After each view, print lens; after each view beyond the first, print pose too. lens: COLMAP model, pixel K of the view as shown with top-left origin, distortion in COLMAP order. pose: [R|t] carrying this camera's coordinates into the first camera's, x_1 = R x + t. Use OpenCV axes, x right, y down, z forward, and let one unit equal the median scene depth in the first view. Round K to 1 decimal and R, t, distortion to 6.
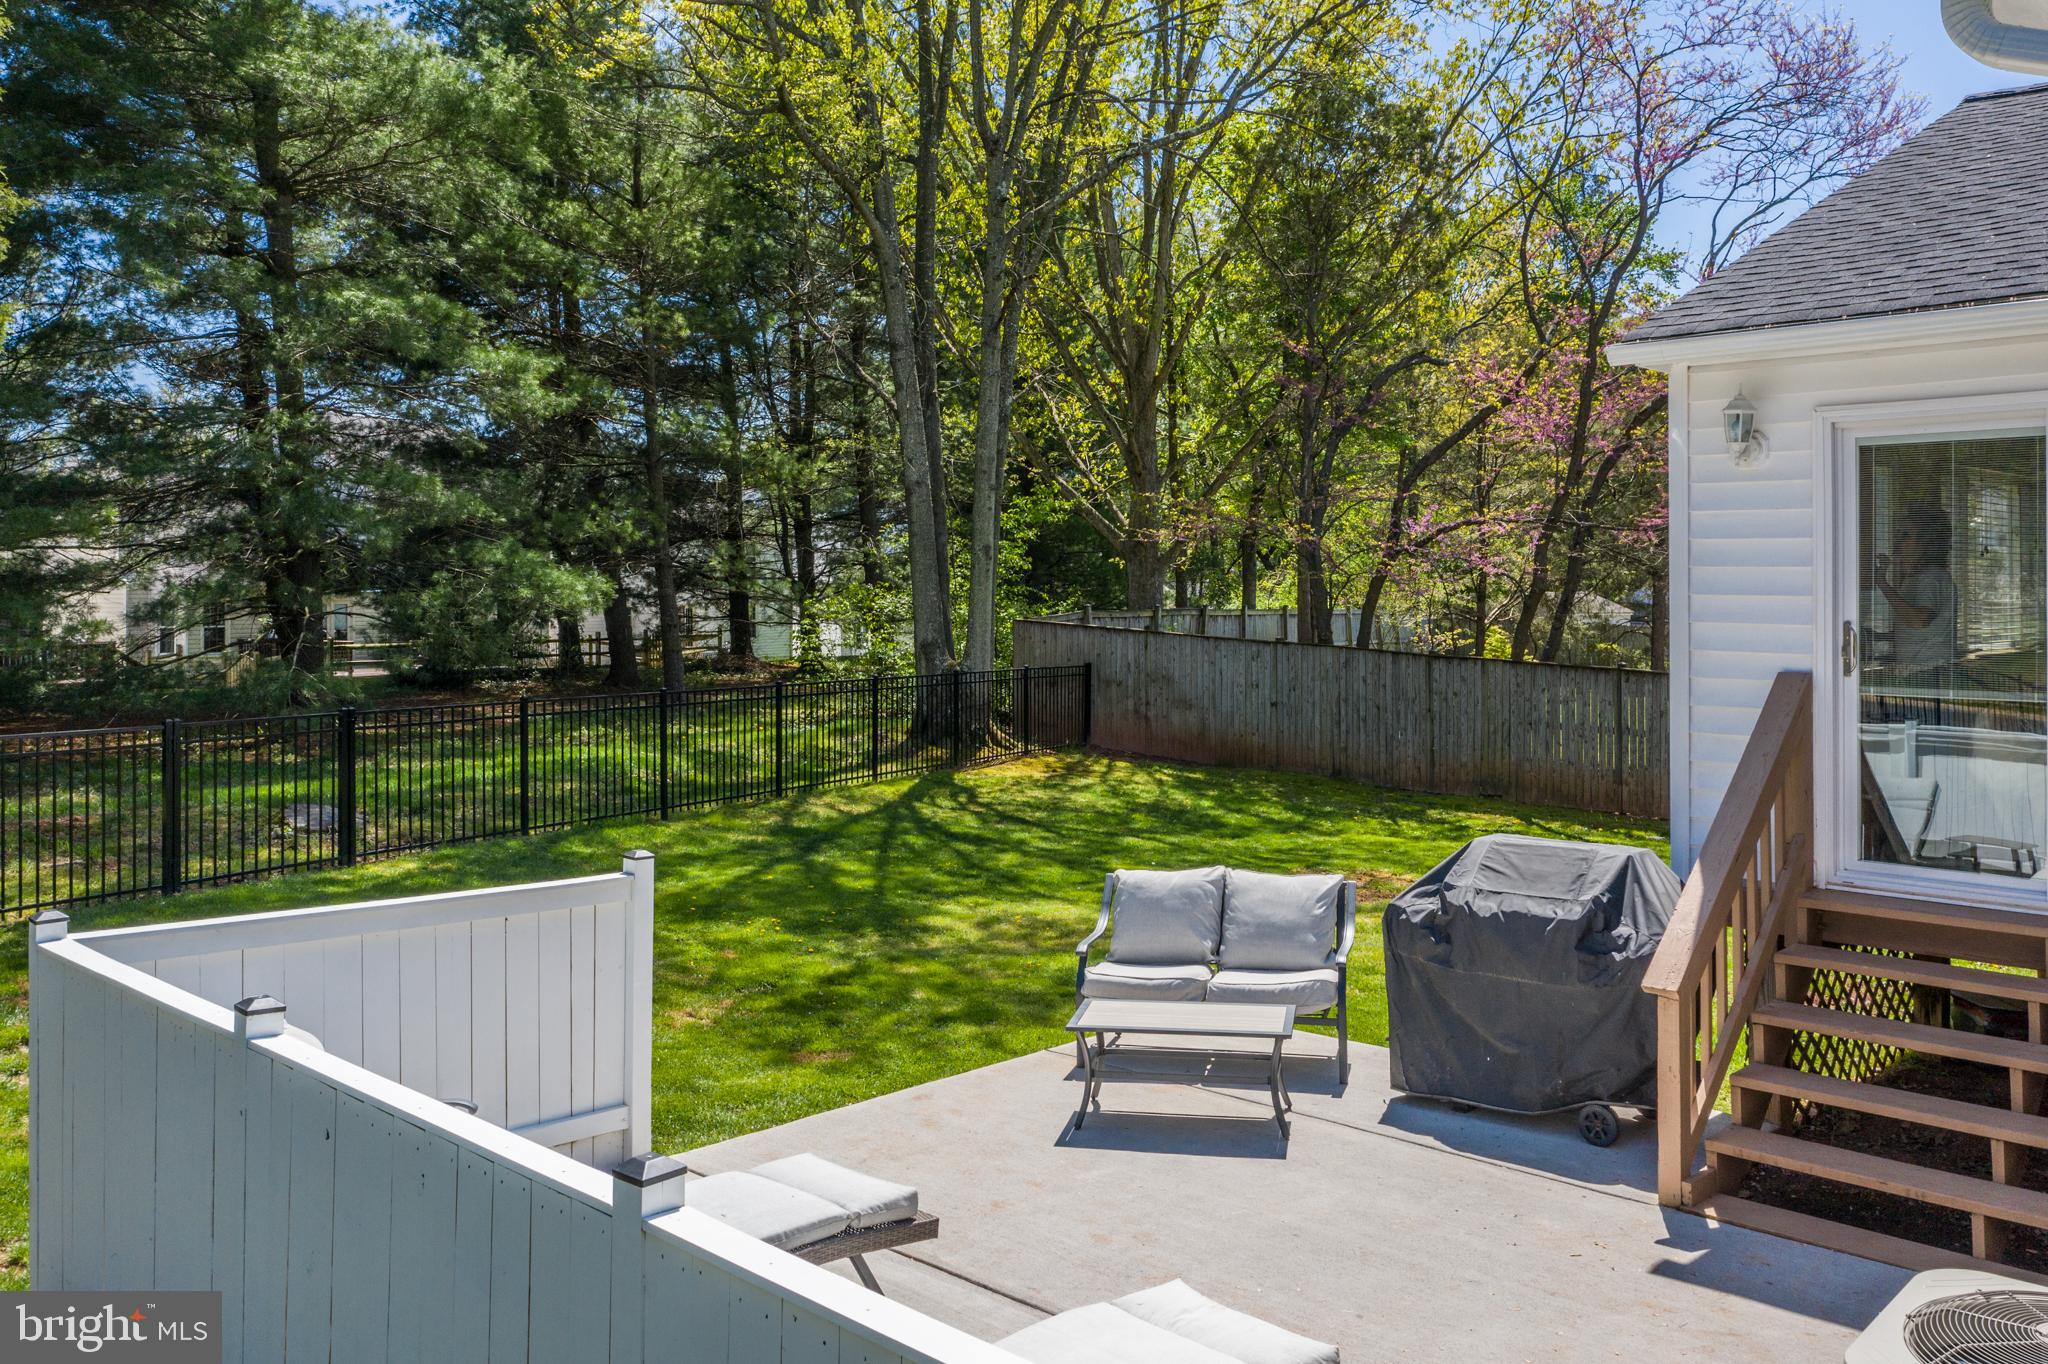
lens RADIAL K [[1529.4, 0, 1024.8], [0, 1529.4, 624.2], [0, 0, 1]] dist [-0.003063, 0.004034]
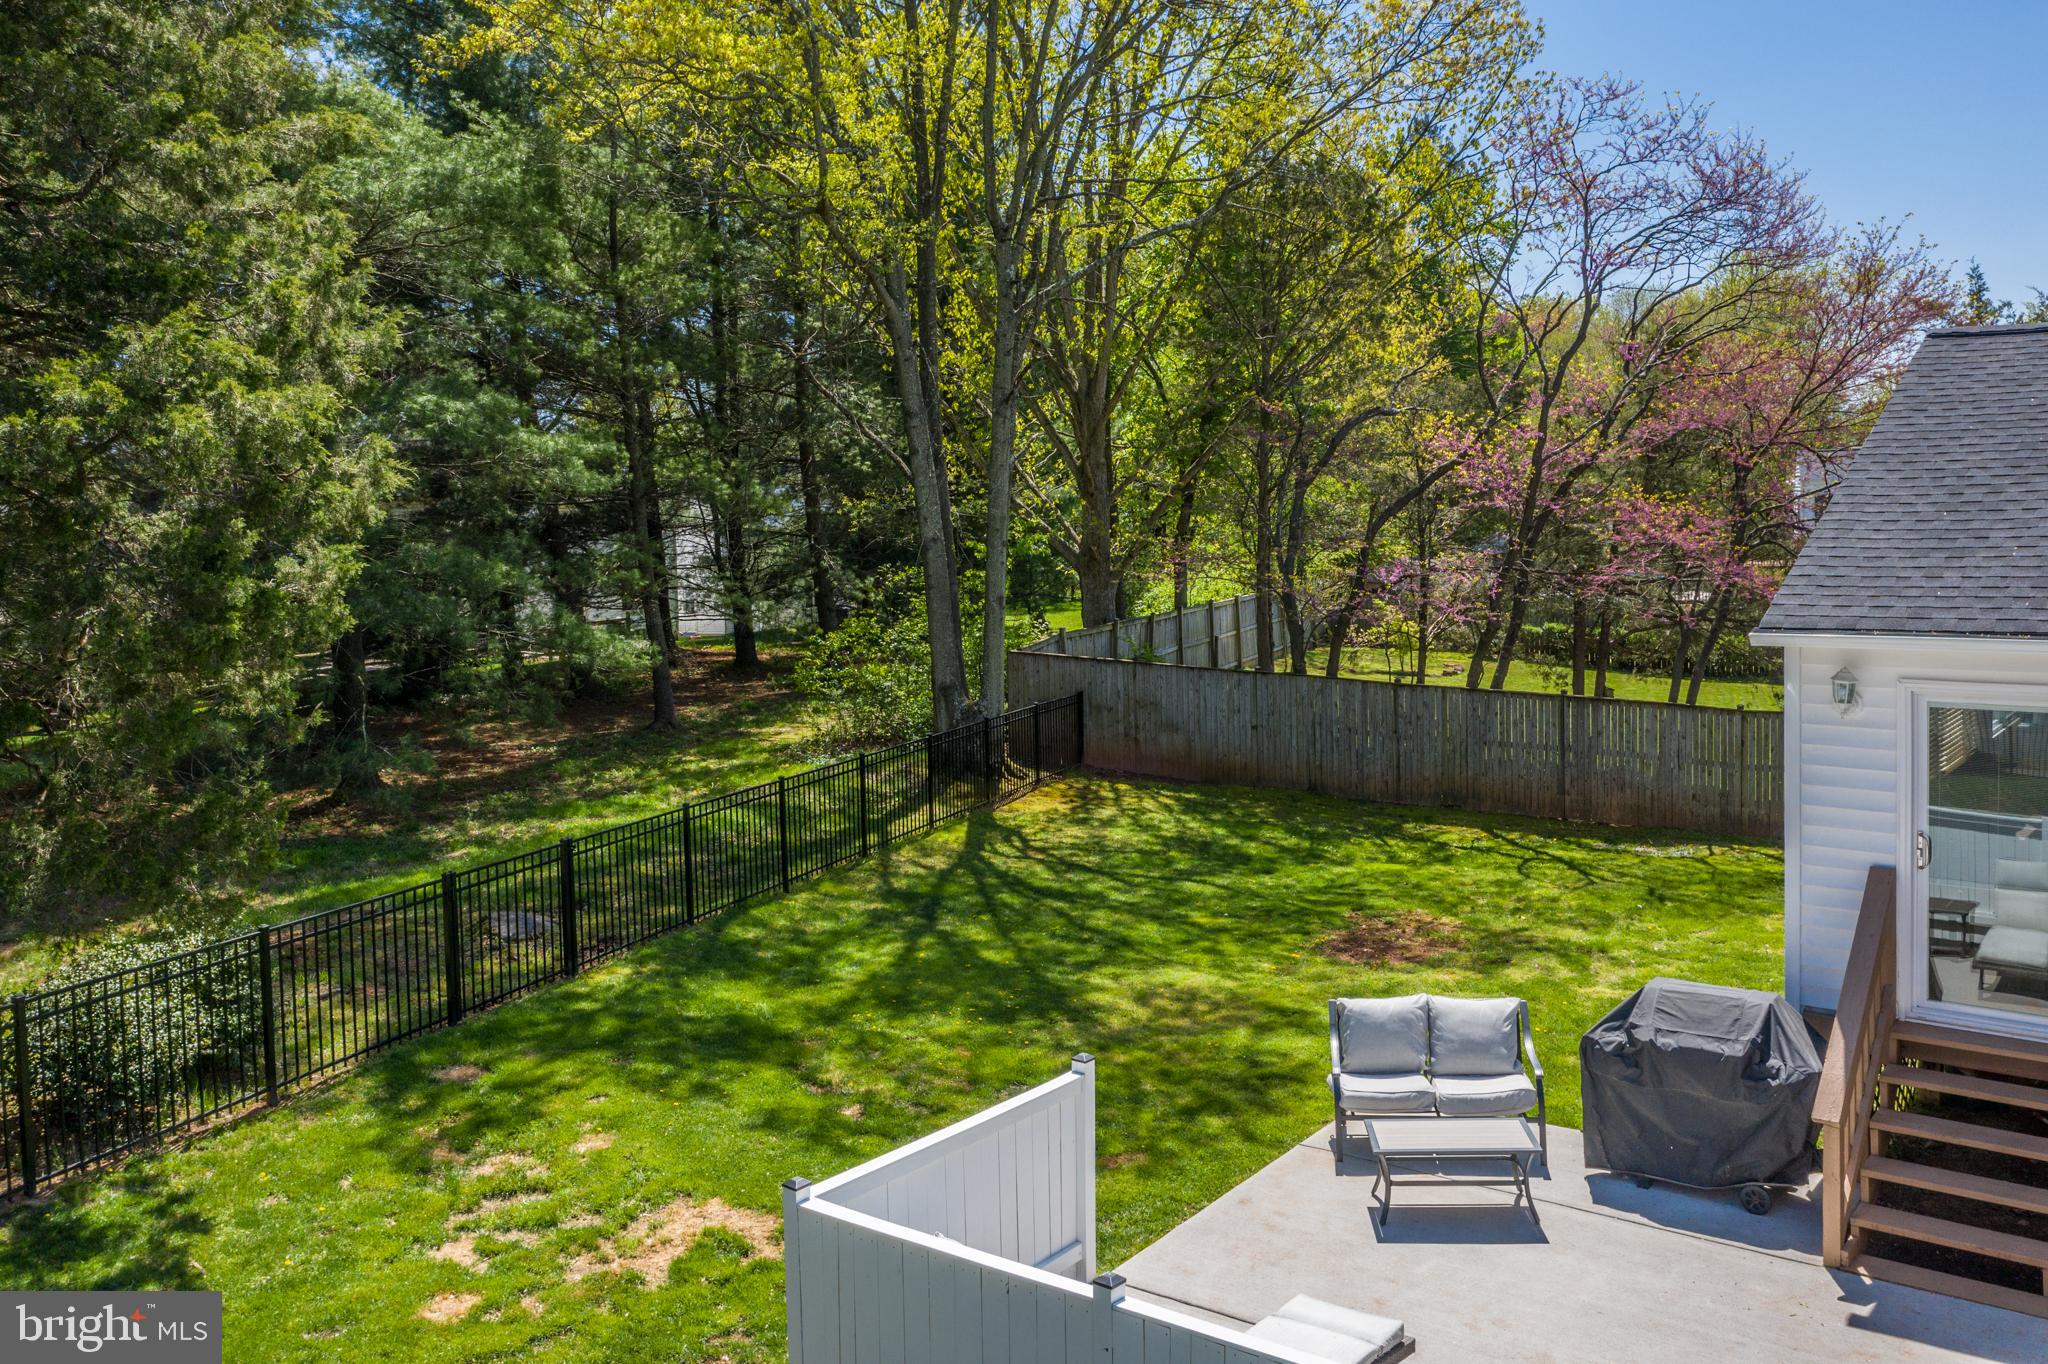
lens RADIAL K [[1515.9, 0, 1021.7], [0, 1515.9, 637.7], [0, 0, 1]] dist [0.003101, -0.003399]
pose [[0.993739, -0.034703, 0.106202, -0.412325], [0.028638, 0.997899, 0.058110, -0.278550], [-0.107995, -0.054705, 0.992645, -0.271536]]
